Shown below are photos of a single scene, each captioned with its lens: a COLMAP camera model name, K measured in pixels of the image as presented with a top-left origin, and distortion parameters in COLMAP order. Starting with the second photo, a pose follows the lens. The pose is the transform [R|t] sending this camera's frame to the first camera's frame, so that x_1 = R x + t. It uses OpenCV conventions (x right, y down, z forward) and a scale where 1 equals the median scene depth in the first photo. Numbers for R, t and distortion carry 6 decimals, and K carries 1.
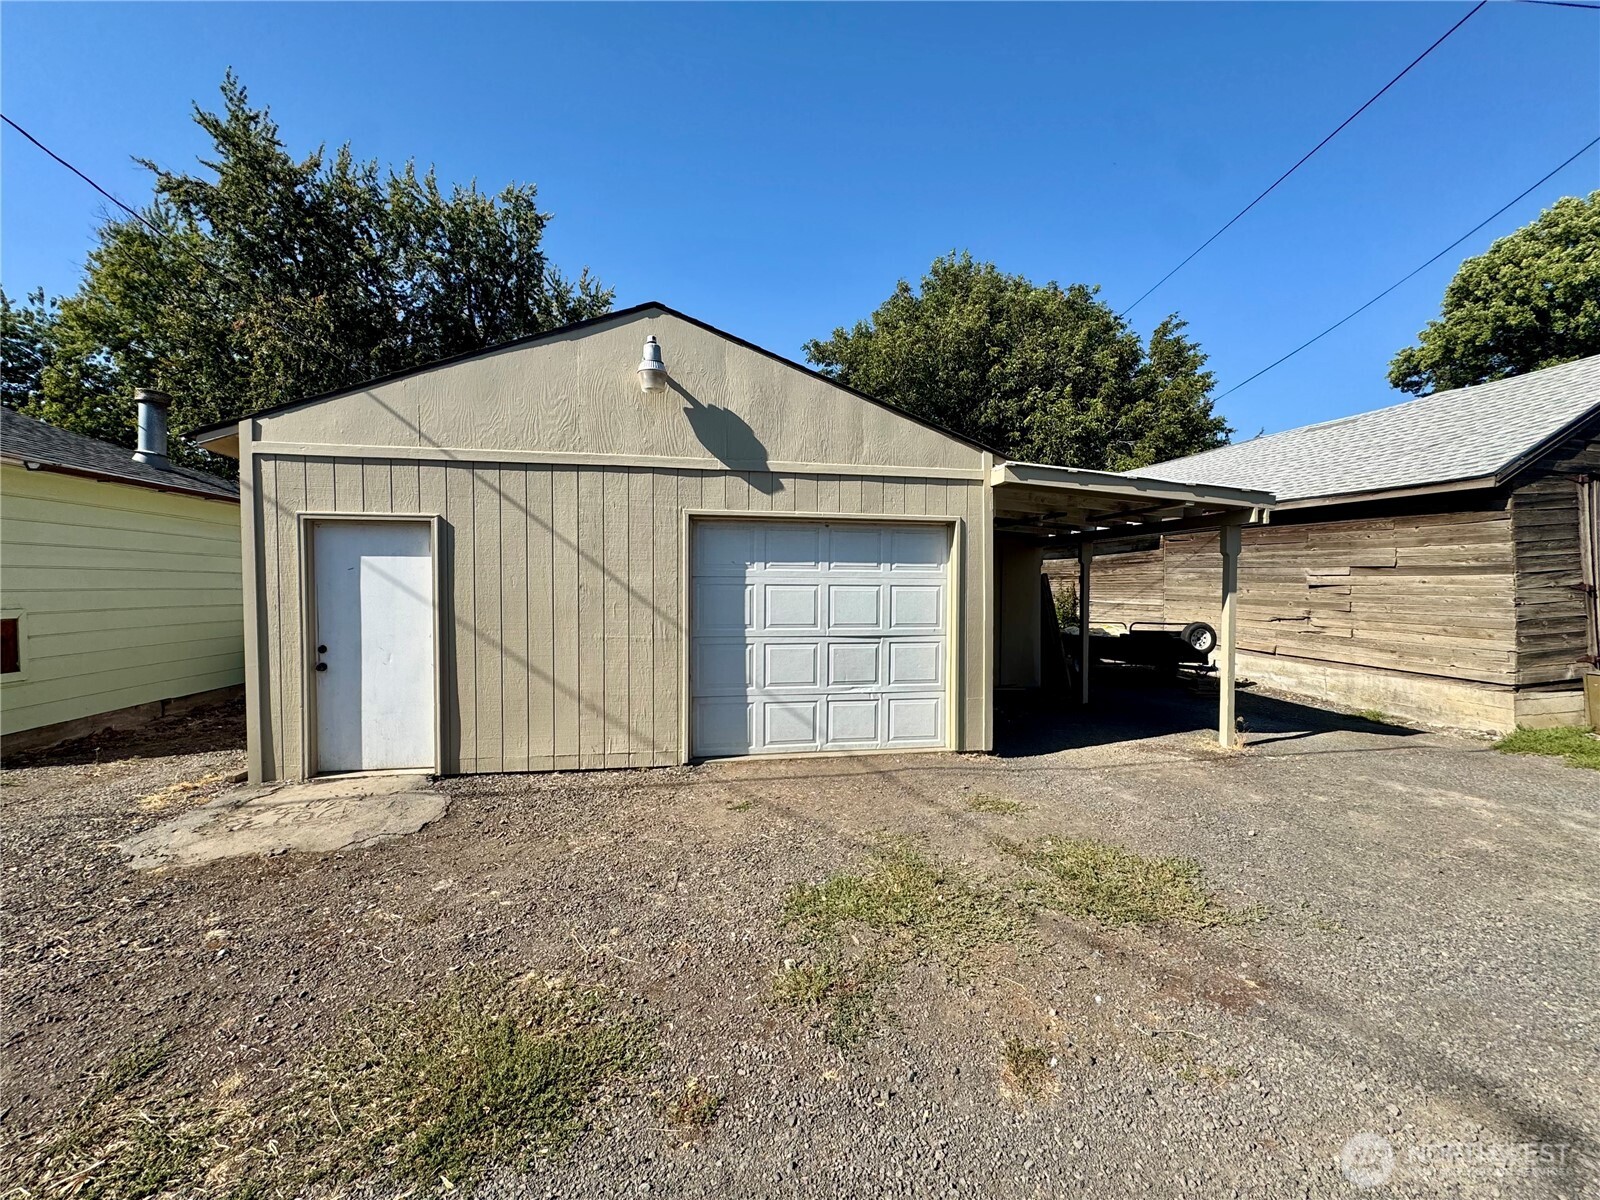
lens RADIAL K [[638.4, 0, 794.6], [0, 638.4, 603.0], [0, 0, 1]] dist [-0.002982, 0.000158]
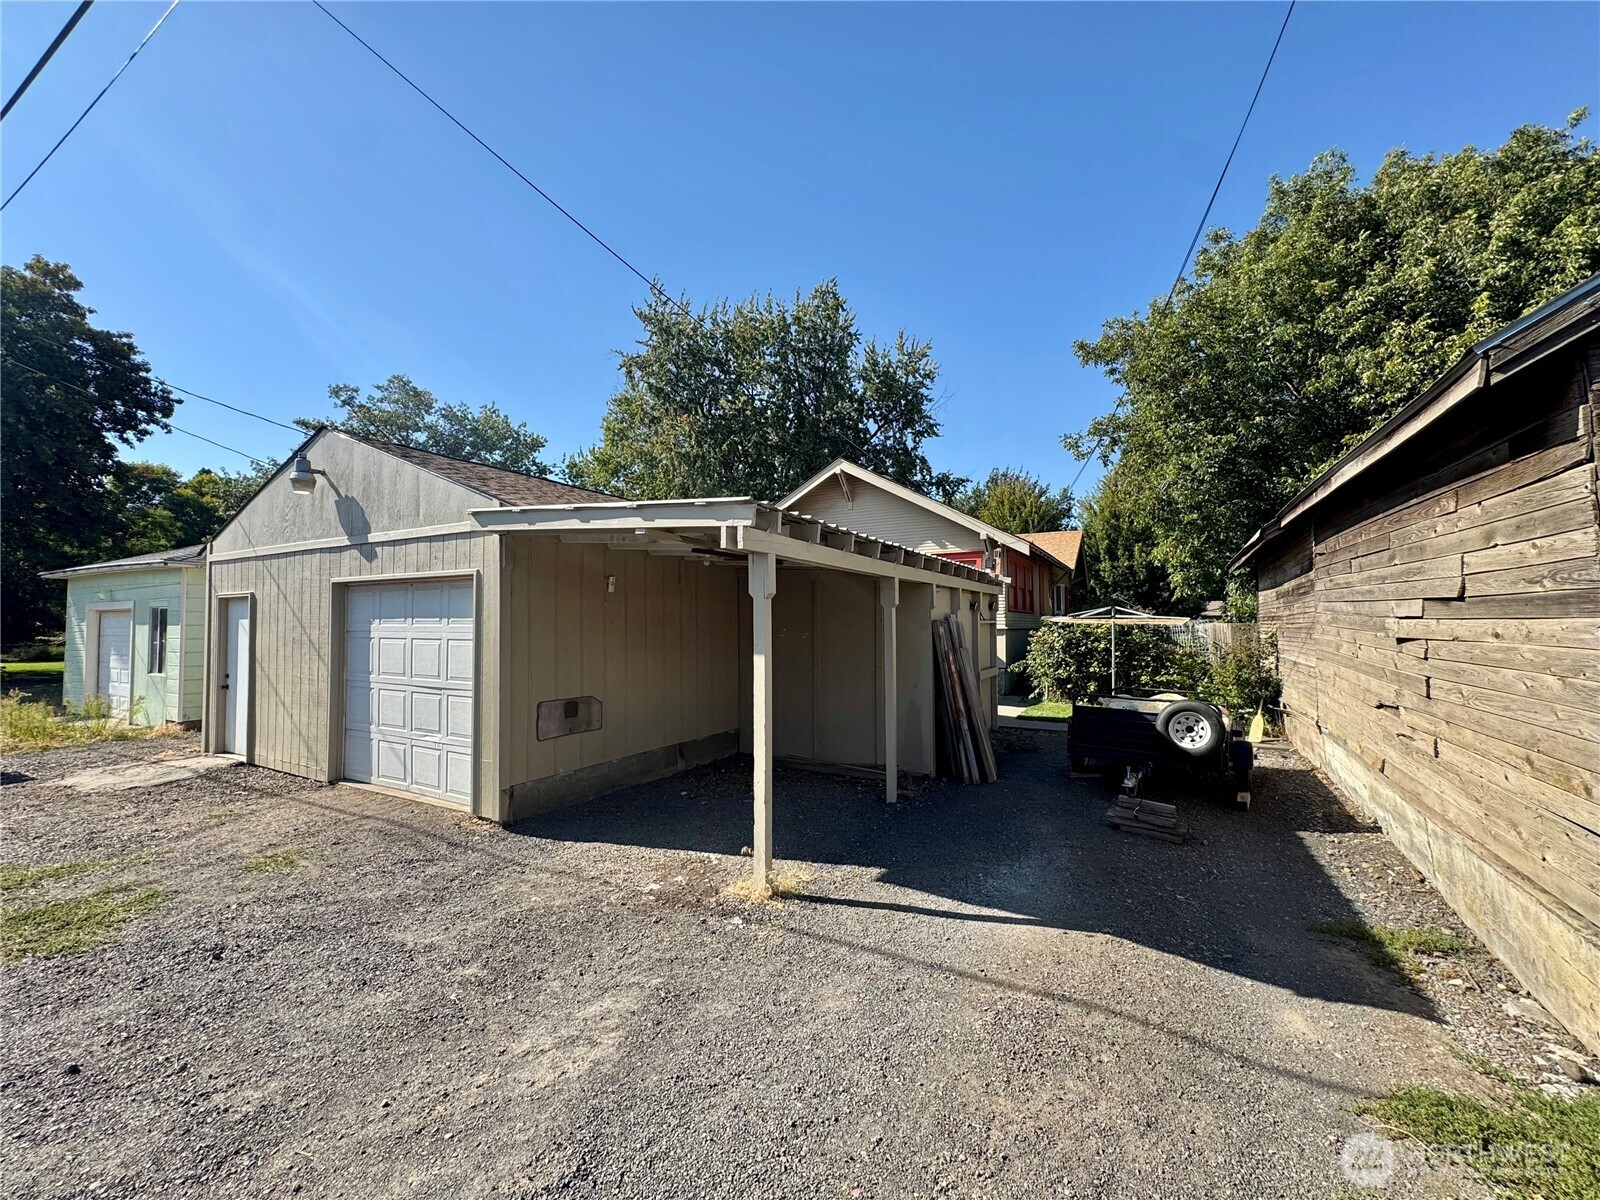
lens RADIAL K [[638.4, 0, 799.9], [0, 638.4, 600.2], [0, 0, 1]] dist [-0.002982, 0.000158]
pose [[0.776507, -0.029314, -0.629427, 1.252366], [-0.012637, 0.997992, -0.062068, -0.034095], [0.629982, 0.056150, 0.774577, 0.559481]]
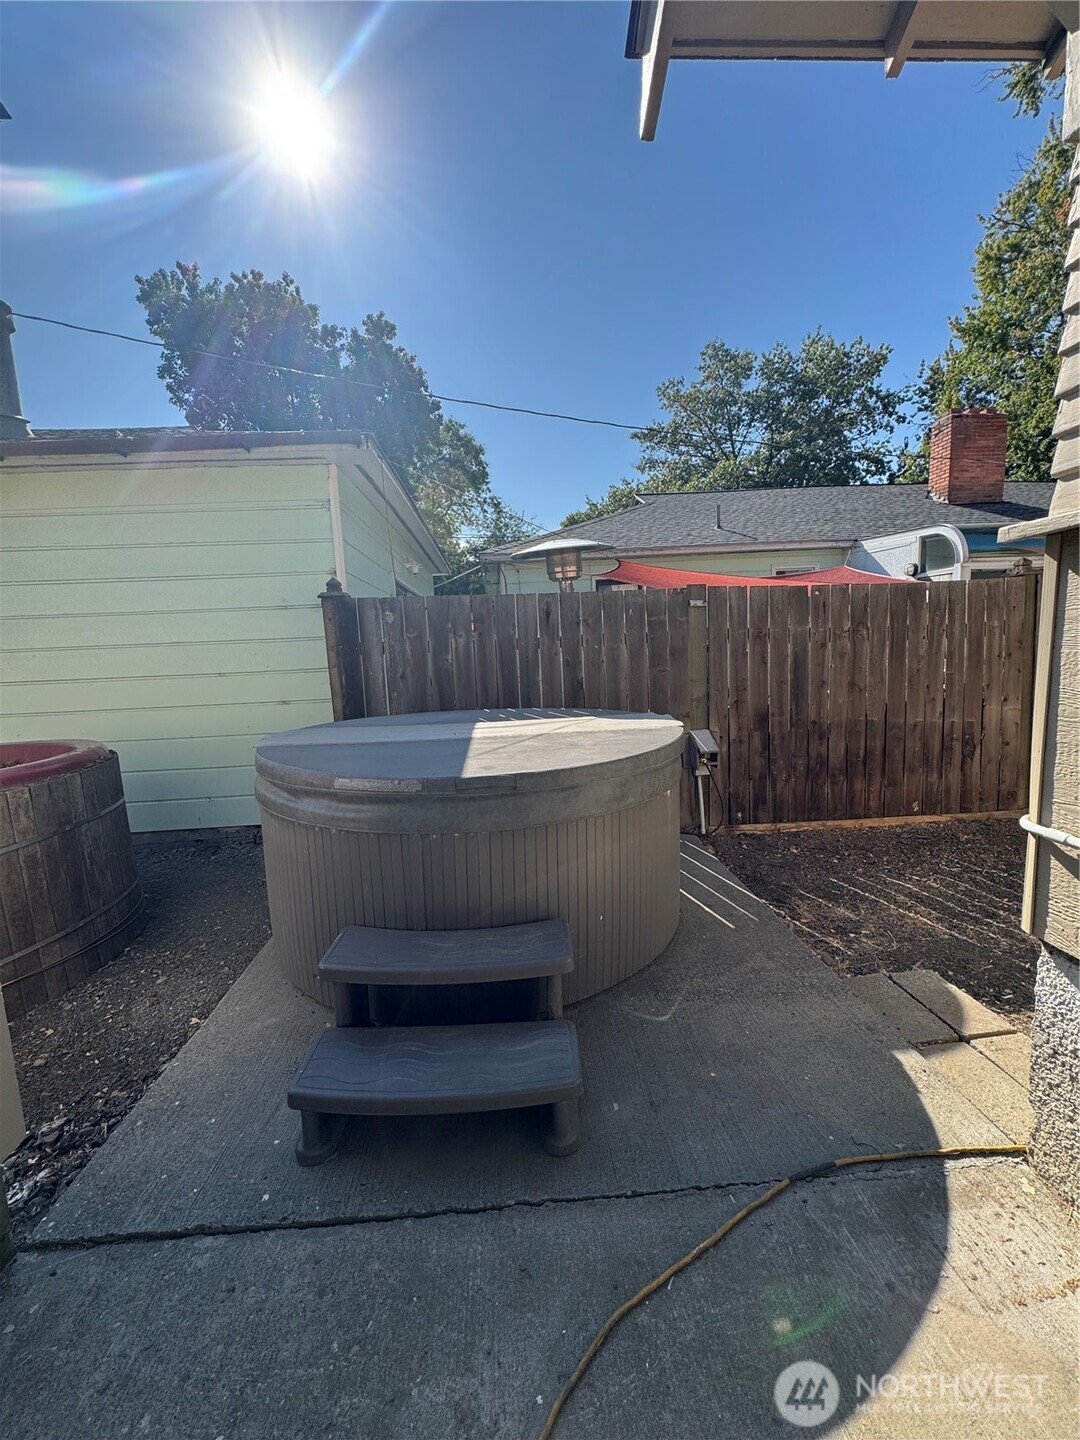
lens RADIAL K [[574.5, 0, 533.9], [0, 574.5, 713.8], [0, 0, 1]] dist [-0.002982, 0.000158]
pose [[-0.108952, 0.130640, -0.985425, -0.662640], [0.018061, 0.991423, 0.129439, -0.038167], [0.993883, -0.003696, -0.110377, 2.231313]]
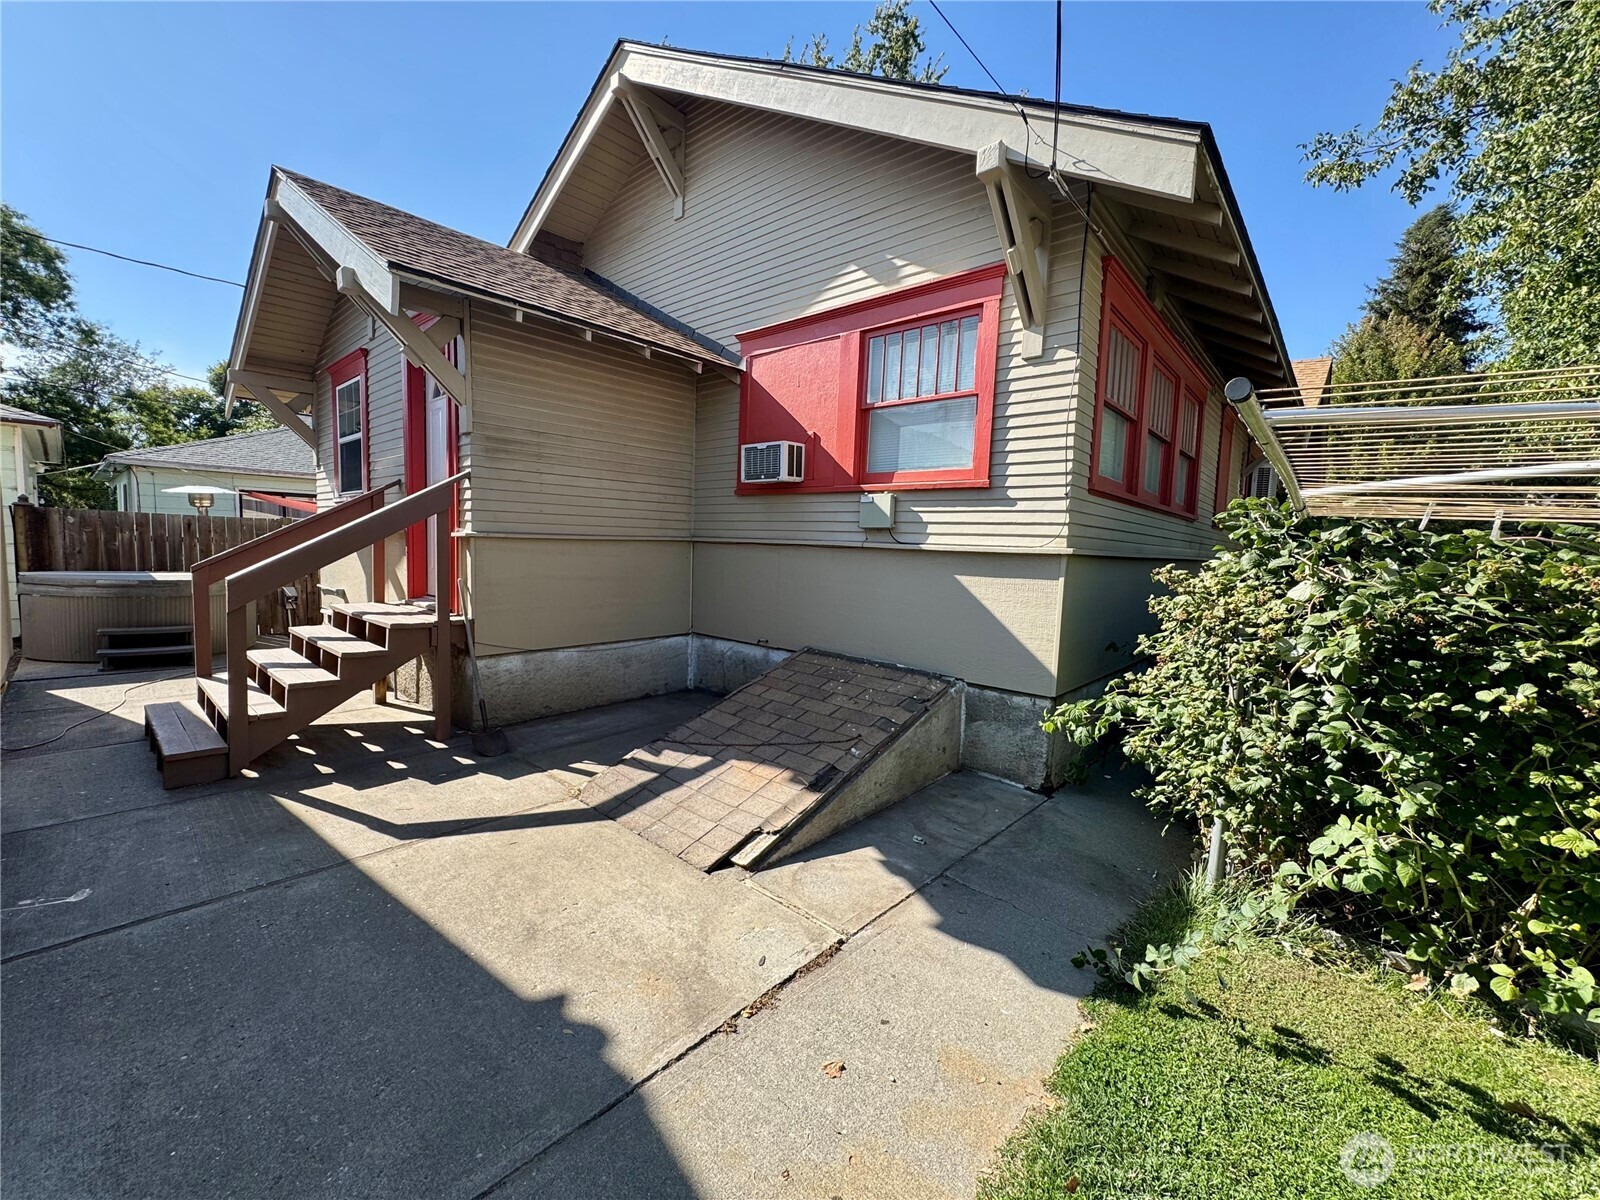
lens RADIAL K [[638.4, 0, 796.5], [0, 638.4, 604.3], [0, 0, 1]] dist [-0.002982, 0.000158]
pose [[0.626461, 0.090694, -0.774158, 0.655975], [-0.054553, 0.995874, 0.072523, -0.067833], [0.777541, -0.003201, 0.628824, 2.335892]]
